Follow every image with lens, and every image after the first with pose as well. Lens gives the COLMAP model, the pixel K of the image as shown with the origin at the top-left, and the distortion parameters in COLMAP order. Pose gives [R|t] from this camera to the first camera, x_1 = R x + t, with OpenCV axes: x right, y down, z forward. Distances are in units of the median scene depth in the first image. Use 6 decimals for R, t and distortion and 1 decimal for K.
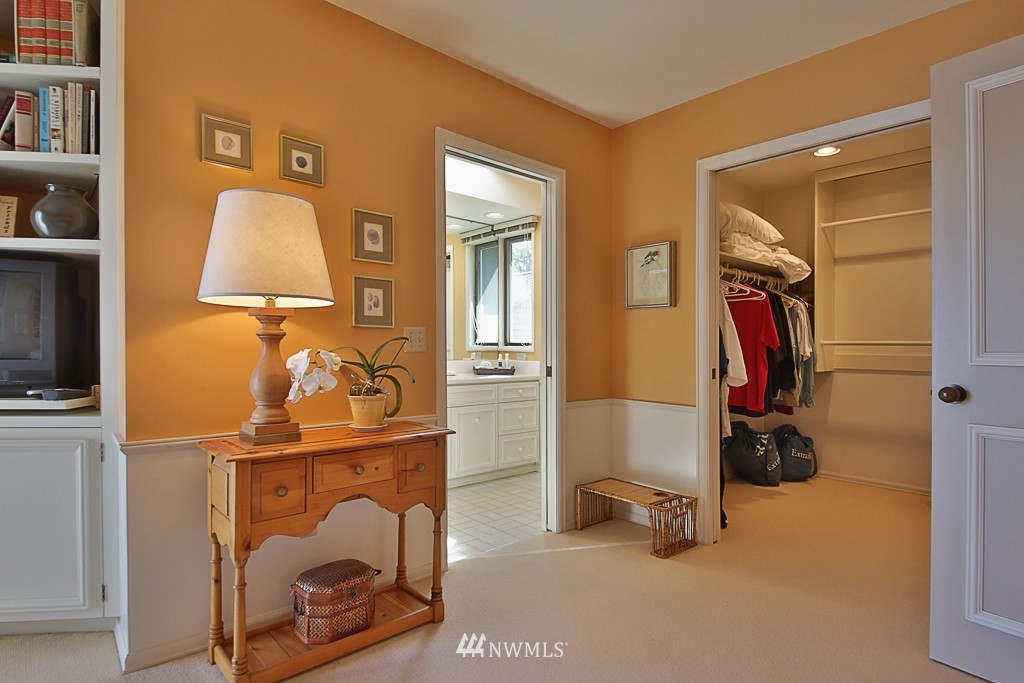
lens RADIAL K [[532.7, 0, 512.3], [0, 532.7, 345.4], [0, 0, 1]] dist [0.002989, -0.000010]
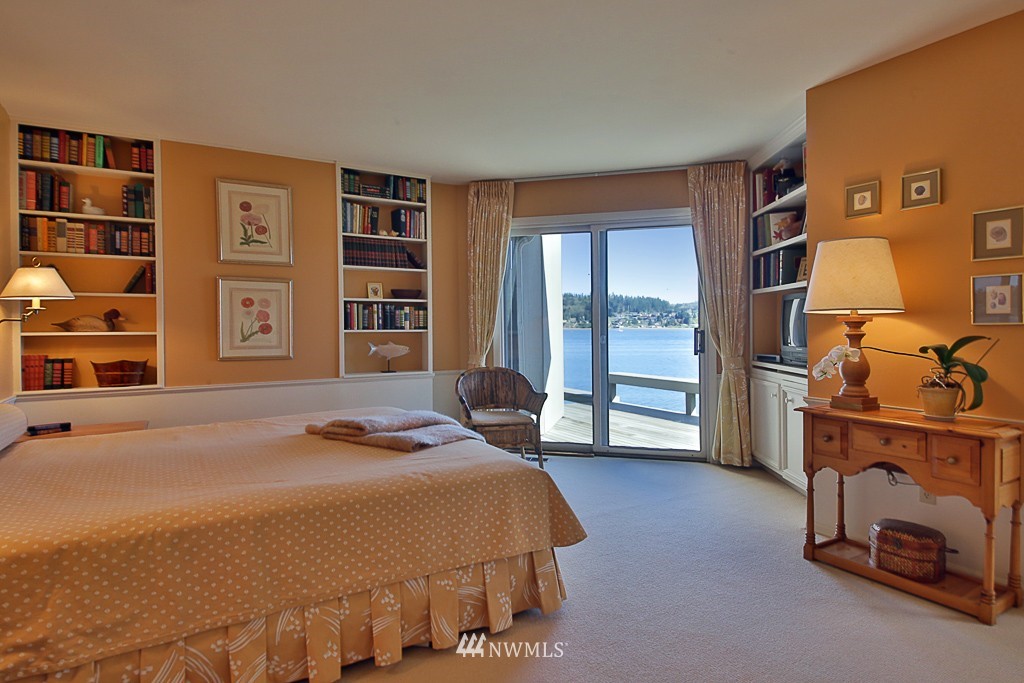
lens RADIAL K [[560.8, 0, 516.8], [0, 560.8, 337.2], [0, 0, 1]] dist [-0.000176, -0.000469]
pose [[-0.196316, 0.010850, -0.980481, 1.040305], [0.009820, 0.999910, 0.009098, -0.032248], [0.980491, -0.007843, -0.196405, 0.354578]]
